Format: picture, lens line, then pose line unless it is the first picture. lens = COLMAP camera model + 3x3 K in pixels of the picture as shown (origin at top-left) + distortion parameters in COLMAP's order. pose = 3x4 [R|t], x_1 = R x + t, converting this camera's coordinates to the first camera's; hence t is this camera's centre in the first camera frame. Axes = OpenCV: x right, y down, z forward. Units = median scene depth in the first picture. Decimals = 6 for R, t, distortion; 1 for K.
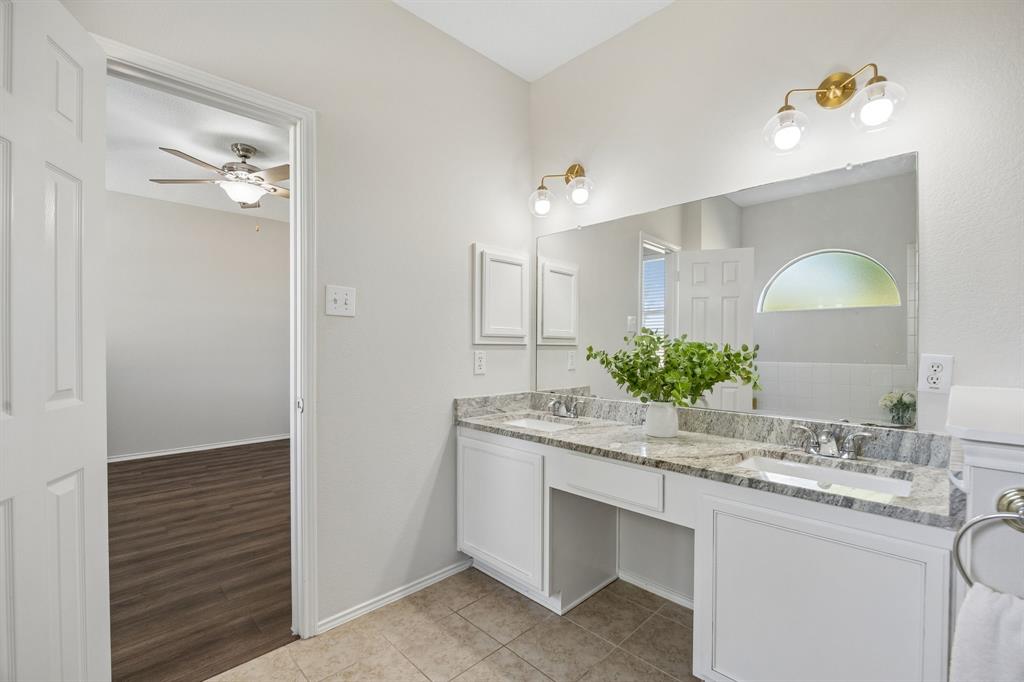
lens RADIAL K [[437.3, 0, 505.6], [0, 437.3, 346.0], [0, 0, 1]] dist [-0.011797, 0.000048]
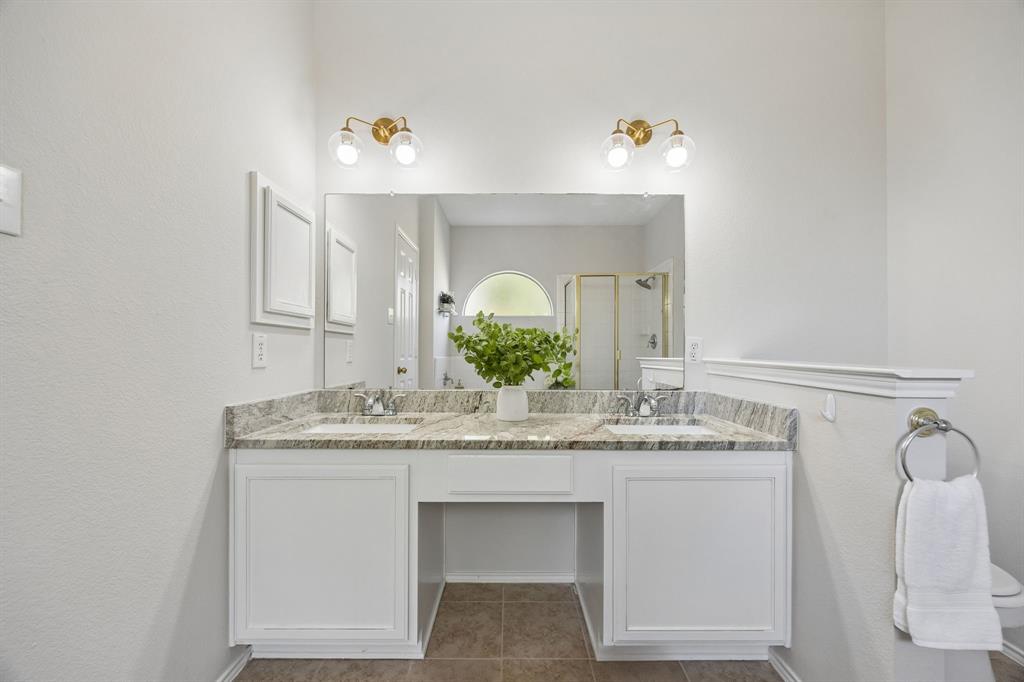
lens RADIAL K [[391.9, 0, 506.7], [0, 391.9, 349.1], [0, 0, 1]] dist [0.001012, 0.000190]
pose [[0.700522, 0.001576, 0.713629, -0.255743], [-0.001563, 0.999999, -0.000675, 0.040261], [-0.713629, -0.000643, 0.700523, 0.341478]]
